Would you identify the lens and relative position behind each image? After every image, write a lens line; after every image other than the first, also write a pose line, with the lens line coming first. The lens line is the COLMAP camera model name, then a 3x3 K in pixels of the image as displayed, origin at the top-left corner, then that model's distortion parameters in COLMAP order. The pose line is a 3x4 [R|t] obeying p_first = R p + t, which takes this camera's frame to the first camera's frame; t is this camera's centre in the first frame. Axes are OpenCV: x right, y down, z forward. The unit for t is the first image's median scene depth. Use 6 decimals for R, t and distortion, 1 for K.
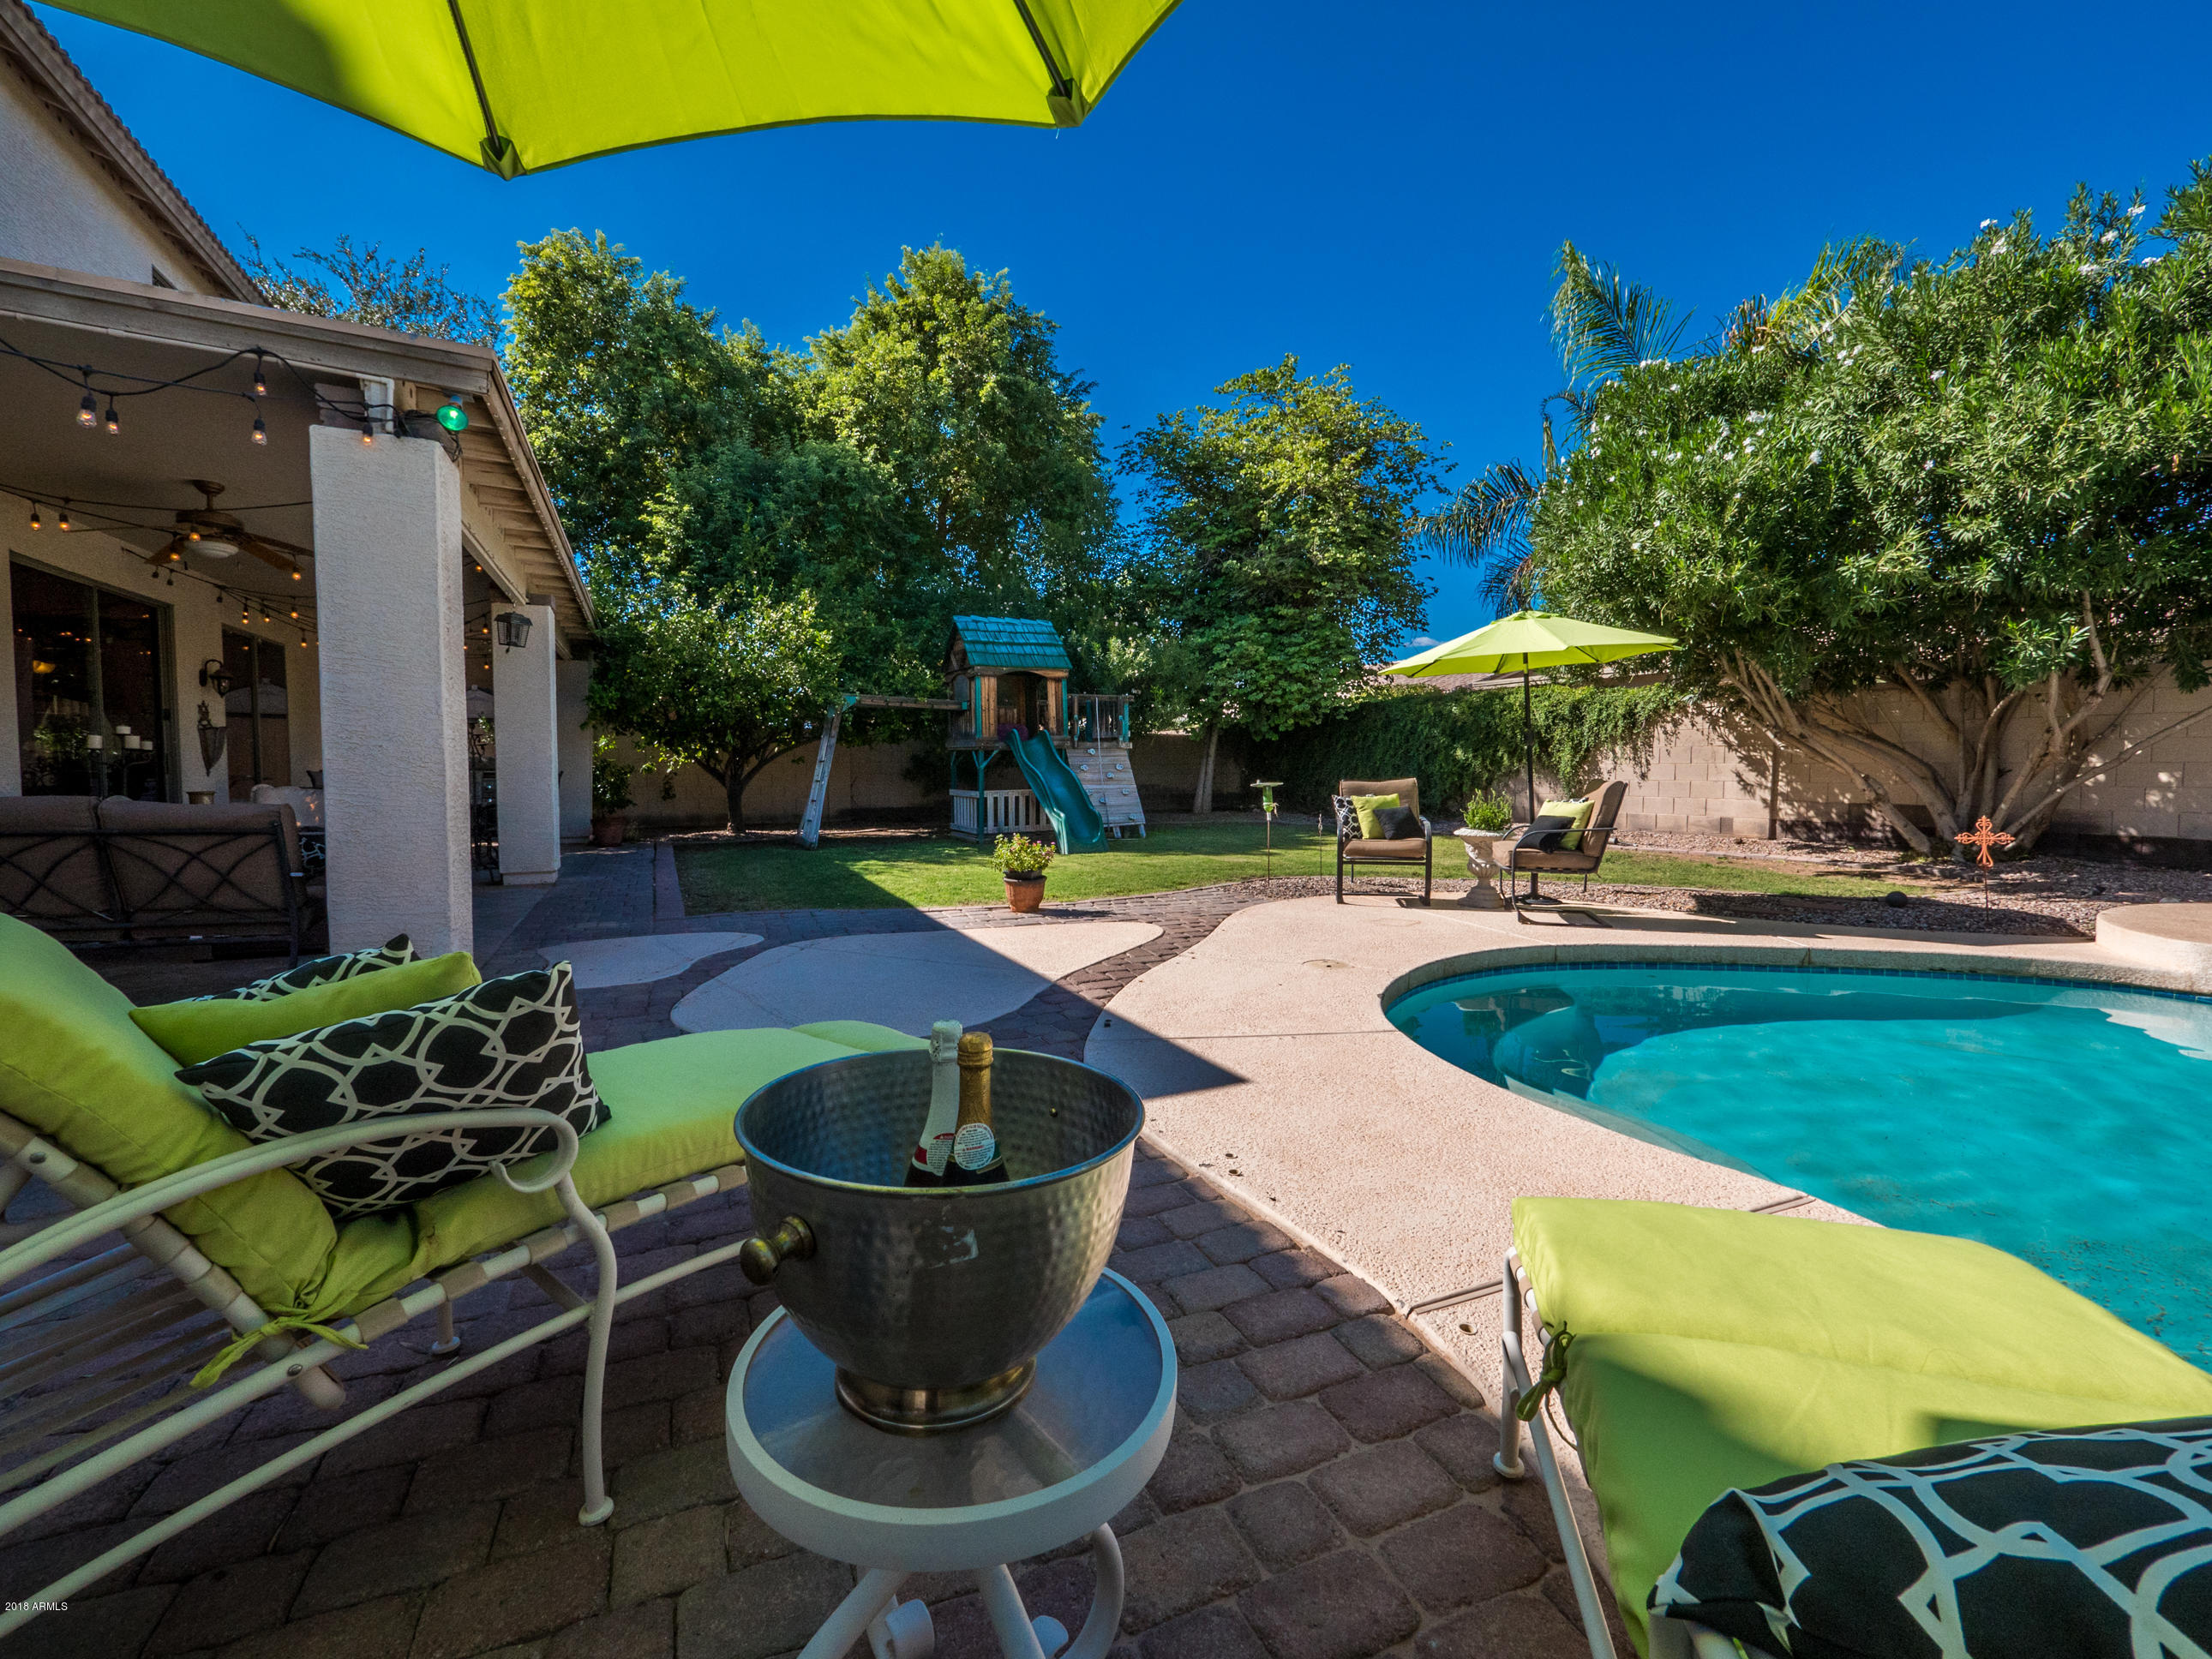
lens RADIAL K [[942.7, 0, 1112.6], [0, 942.7, 814.2], [0, 0, 1]] dist [-0.002572, 0.000906]
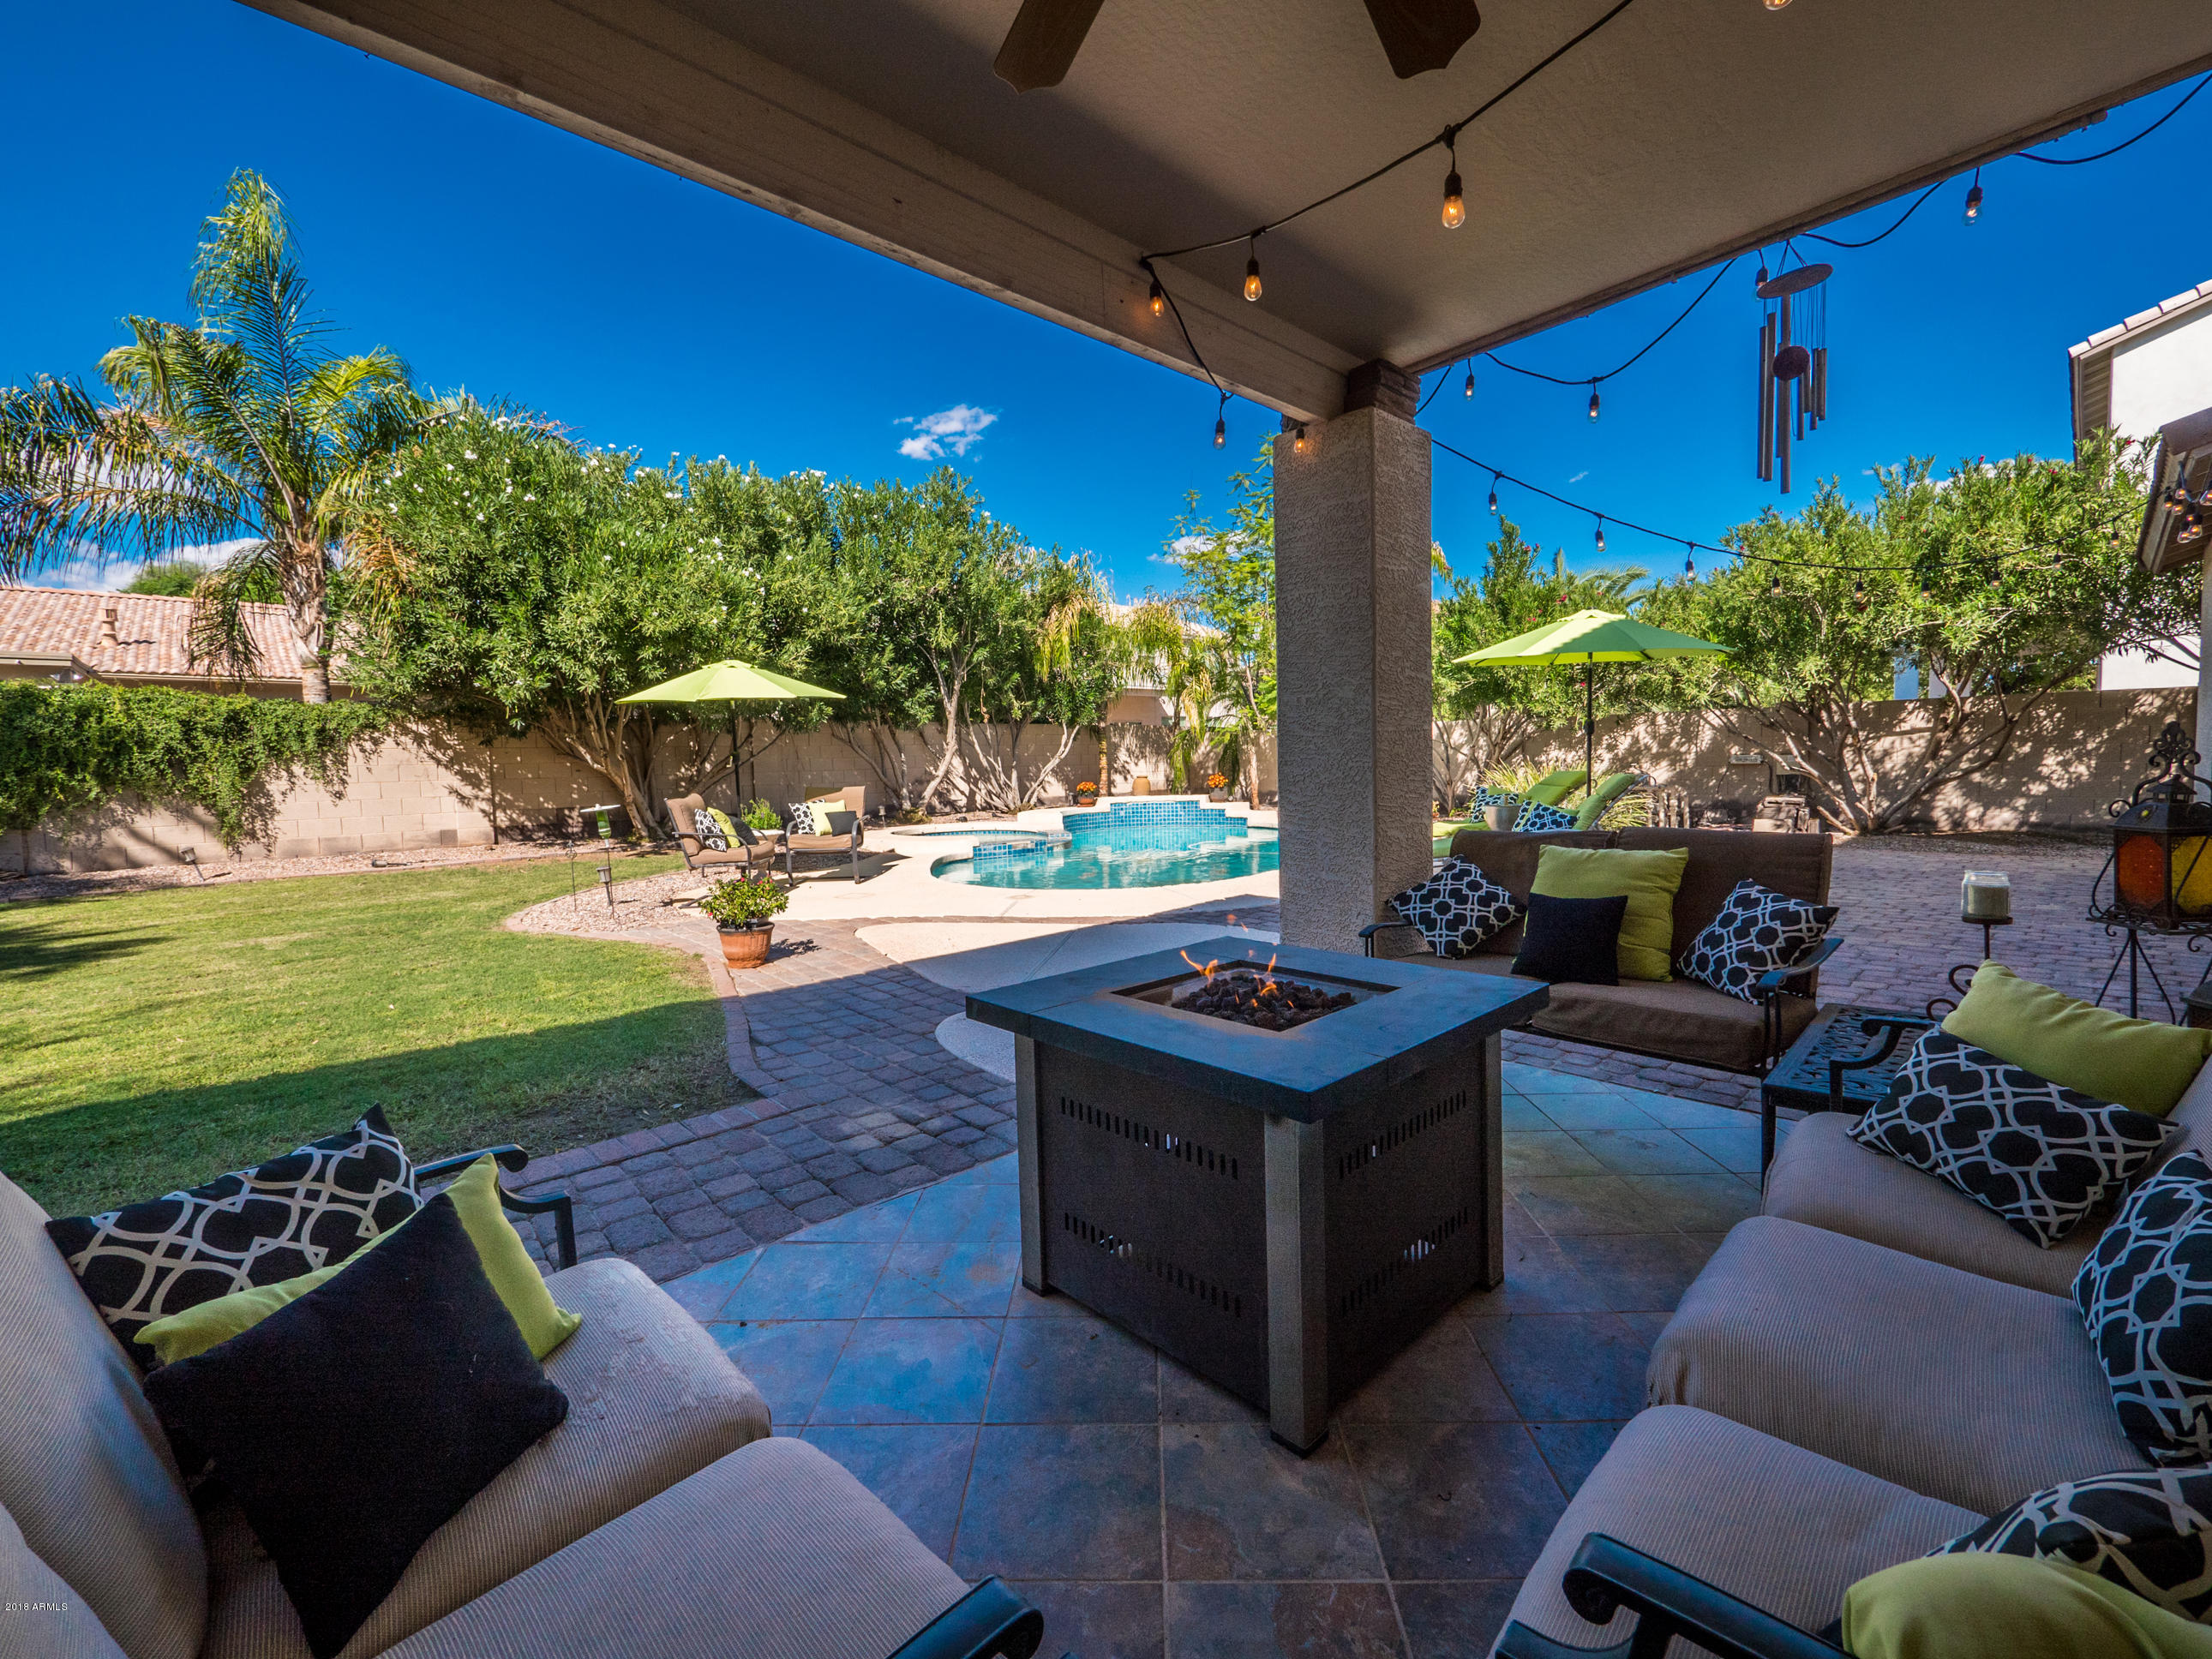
lens RADIAL K [[934.0, 0, 1108.5], [0, 934.0, 819.0], [0, 0, 1]] dist [-0.003243, 0.000886]
pose [[-0.300479, -0.057094, 0.952078, -0.619705], [0.068267, 0.994359, 0.081175, -0.045069], [-0.951342, 0.089387, -0.294887, 0.599447]]
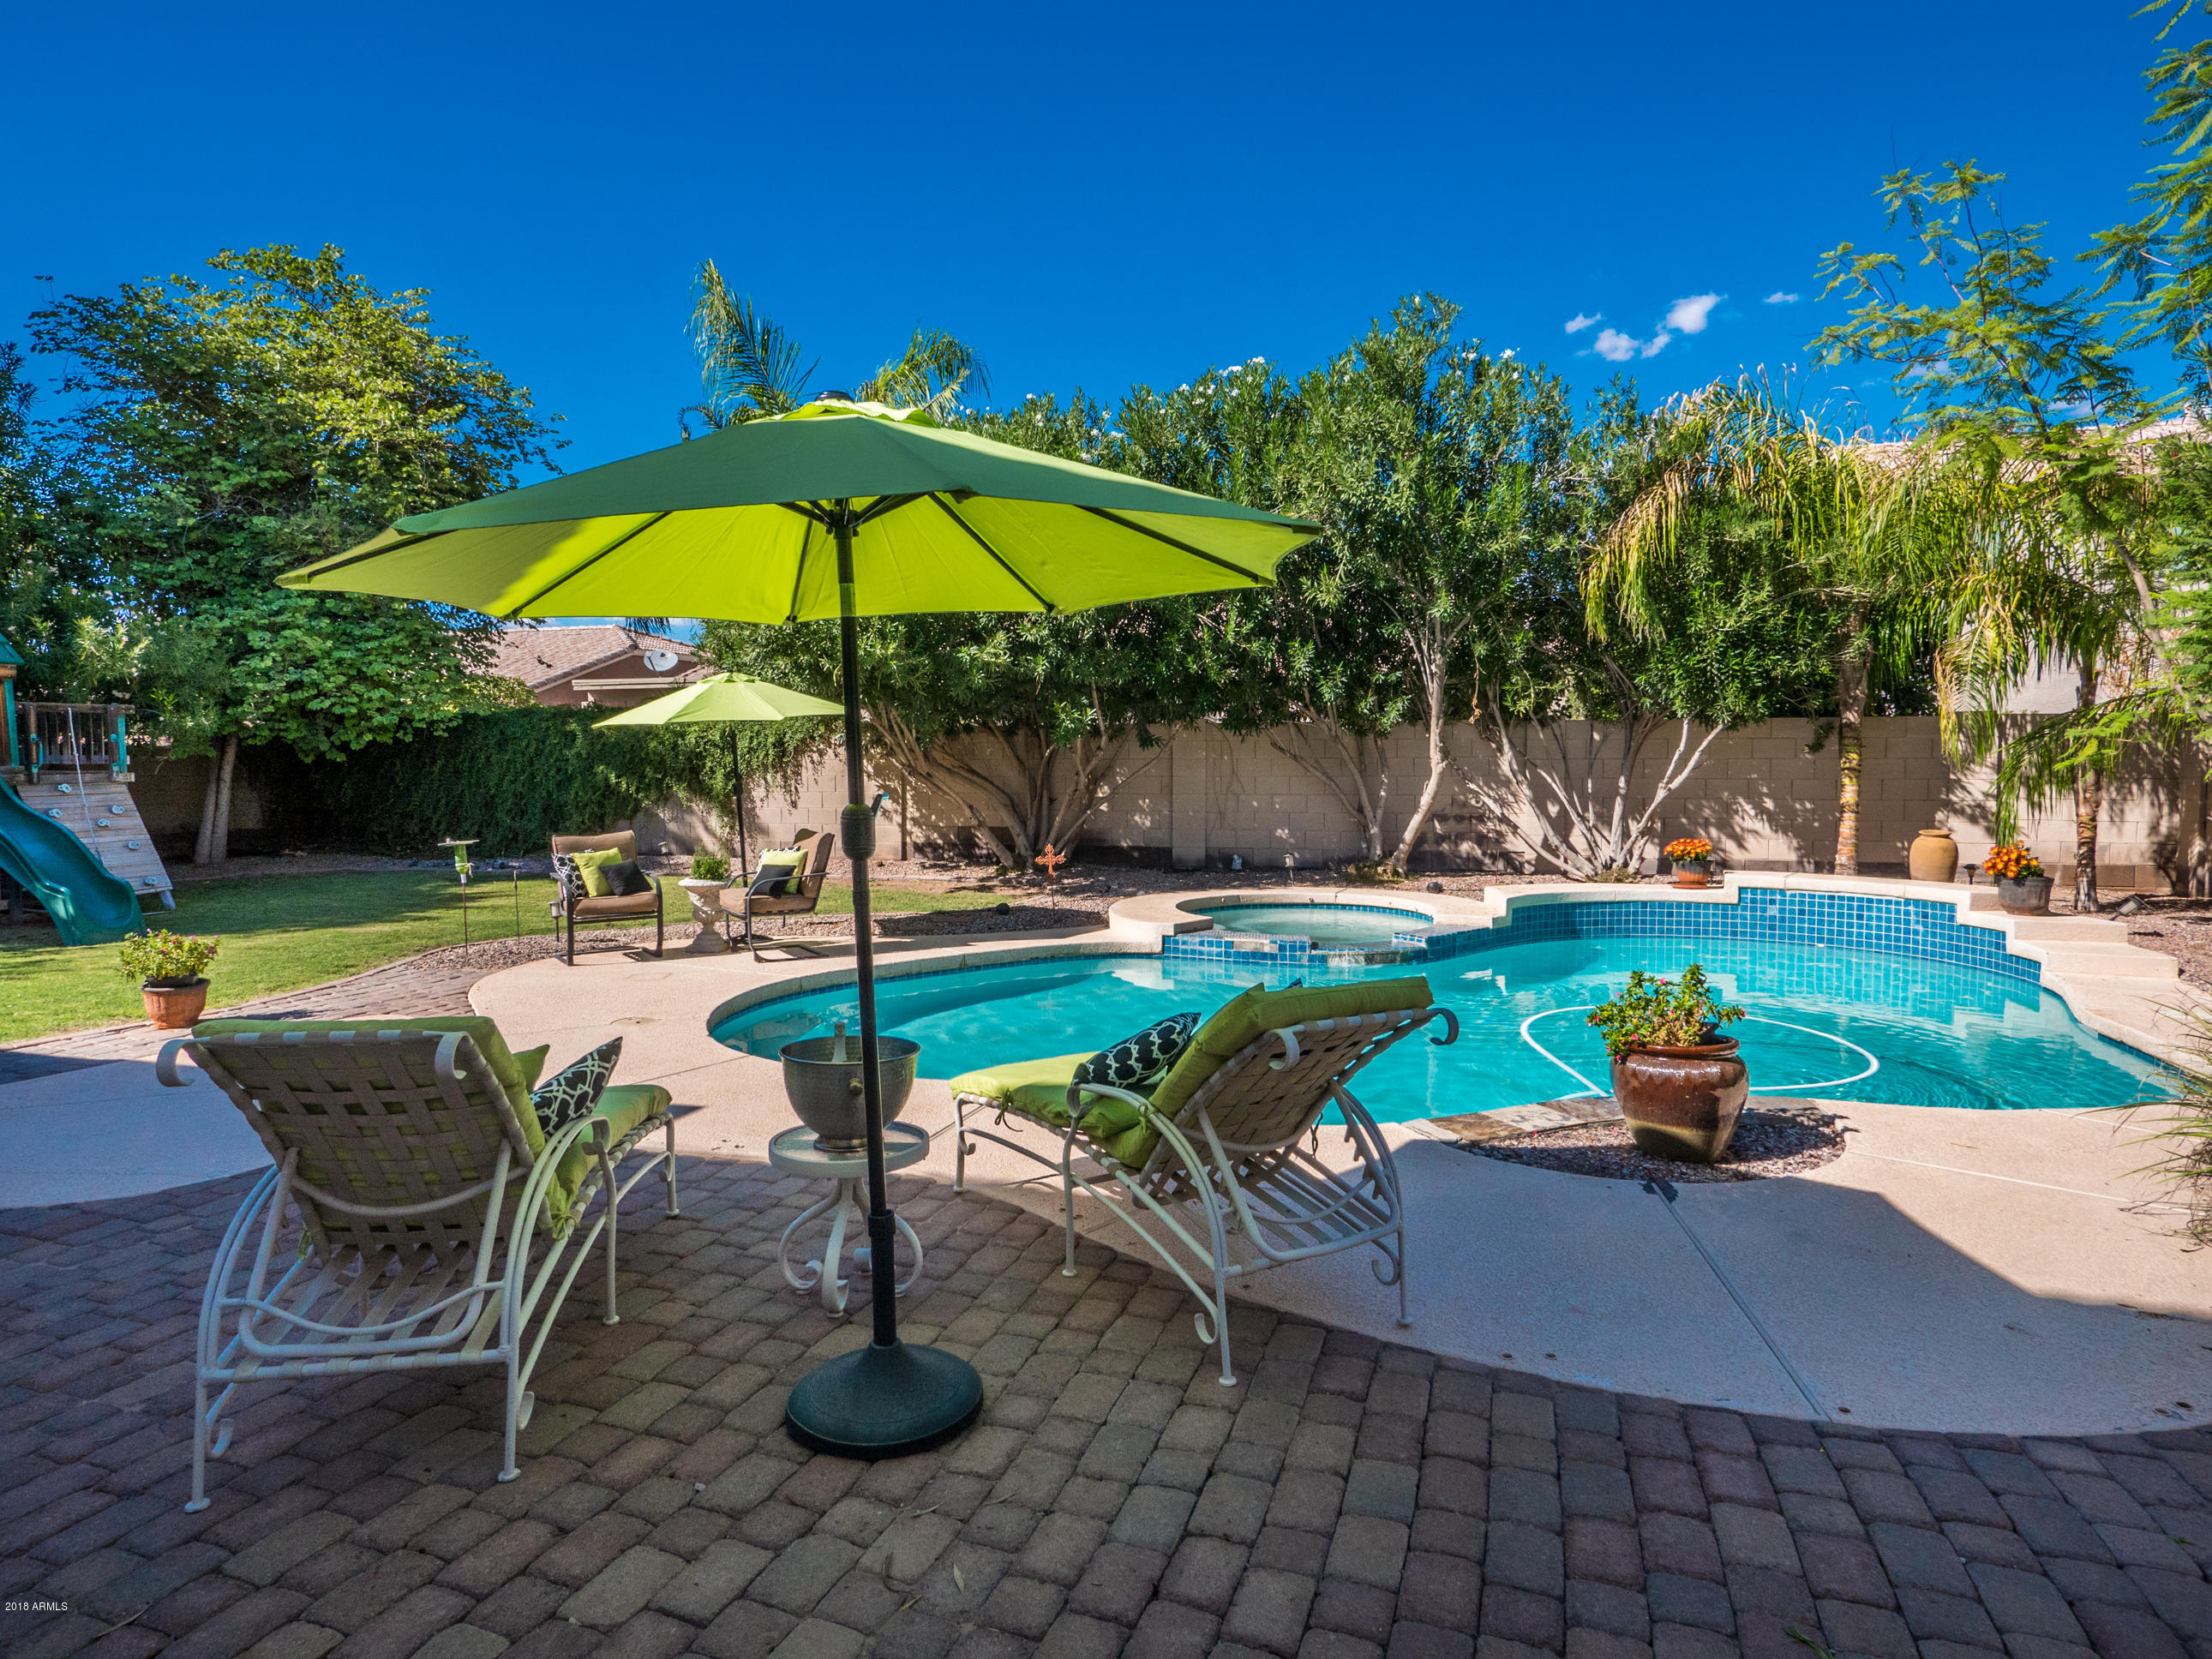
lens RADIAL K [[1239.5, 0, 1109.0], [0, 1239.5, 814.7], [0, 0, 1]] dist [0.005013, 0.000425]
pose [[0.684174, -0.038378, 0.728309, -0.200633], [0.041460, 0.999046, 0.013696, -0.036314], [-0.728140, 0.020825, 0.685112, -0.185356]]
